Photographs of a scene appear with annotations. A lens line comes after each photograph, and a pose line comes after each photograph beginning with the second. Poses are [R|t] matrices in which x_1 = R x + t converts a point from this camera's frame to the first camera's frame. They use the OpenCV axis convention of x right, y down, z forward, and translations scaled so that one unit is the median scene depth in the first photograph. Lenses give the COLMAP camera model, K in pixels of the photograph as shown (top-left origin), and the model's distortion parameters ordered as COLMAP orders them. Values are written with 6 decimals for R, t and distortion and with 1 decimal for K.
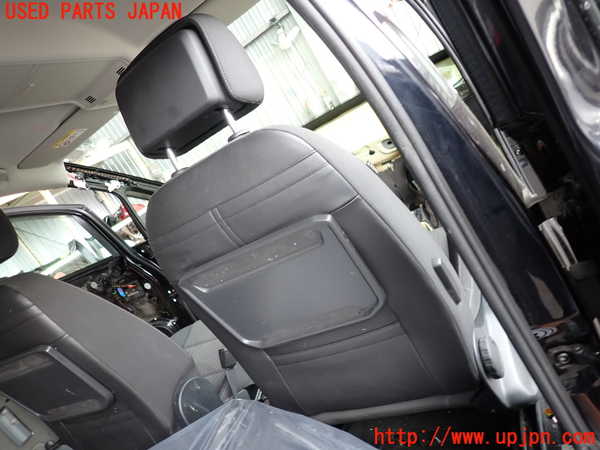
lens RADIAL K [[446.1, 0, 296.6], [0, 446.1, 227.9], [0, 0, 1]] dist [0.005817, -0.002058]
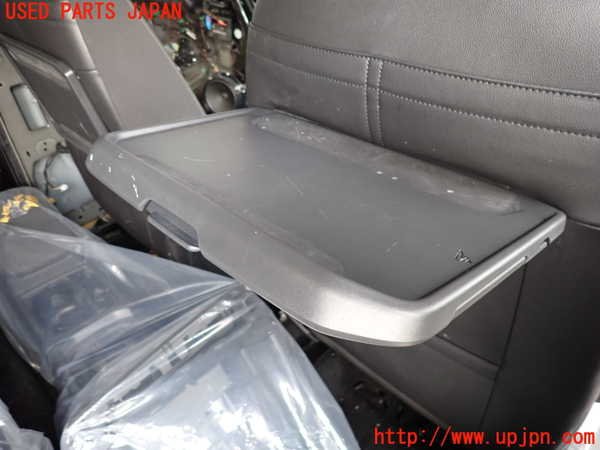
lens RADIAL K [[446.1, 0, 296.6], [0, 446.1, 227.9], [0, 0, 1]] dist [0.005817, -0.002058]
pose [[0.817919, 0.575046, 0.018162, -0.054151], [-0.523435, 0.730666, 0.438341, -0.026744], [0.238796, -0.368034, 0.898625, 0.153171]]
